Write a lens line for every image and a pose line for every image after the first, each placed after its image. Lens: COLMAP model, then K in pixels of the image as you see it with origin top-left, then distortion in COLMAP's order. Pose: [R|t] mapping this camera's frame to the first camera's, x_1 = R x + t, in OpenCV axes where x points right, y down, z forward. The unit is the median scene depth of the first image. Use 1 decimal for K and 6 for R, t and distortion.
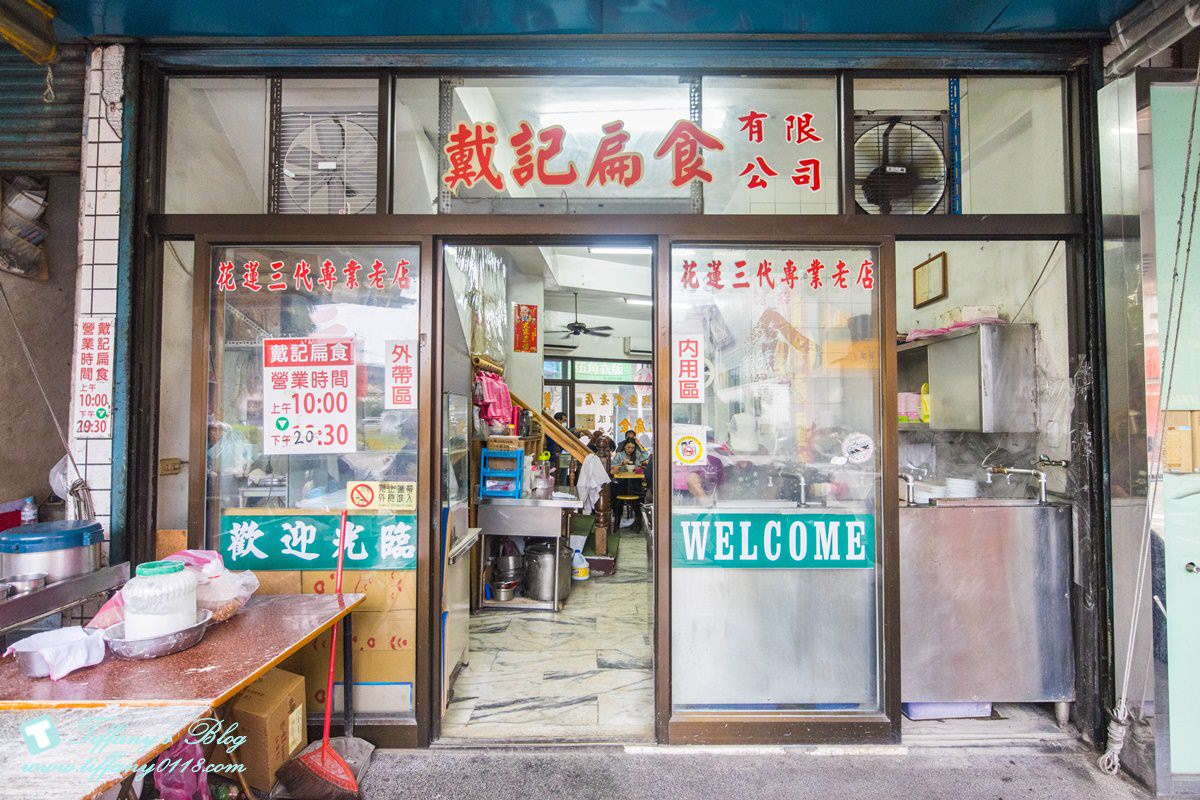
lens RADIAL K [[615.0, 0, 595.5], [0, 615.0, 399.9], [0, 0, 1]] dist [0.002137, 0.000157]
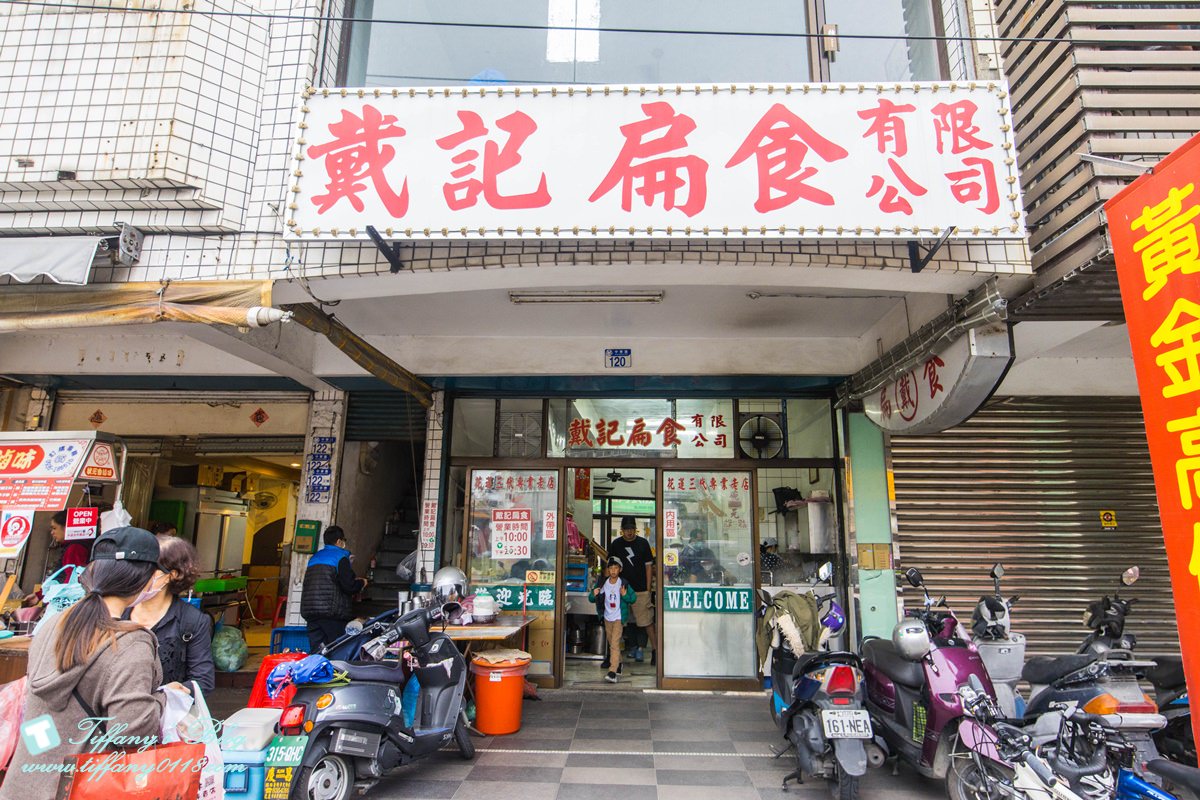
lens RADIAL K [[692.4, 0, 606.8], [0, 692.4, 391.8], [0, 0, 1]] dist [-0.029740, -0.000069]
pose [[0.999610, 0.005524, -0.027387, -0.023187], [-0.010650, 0.981588, -0.190714, -0.038997], [0.025829, 0.190931, 0.981263, -1.684671]]
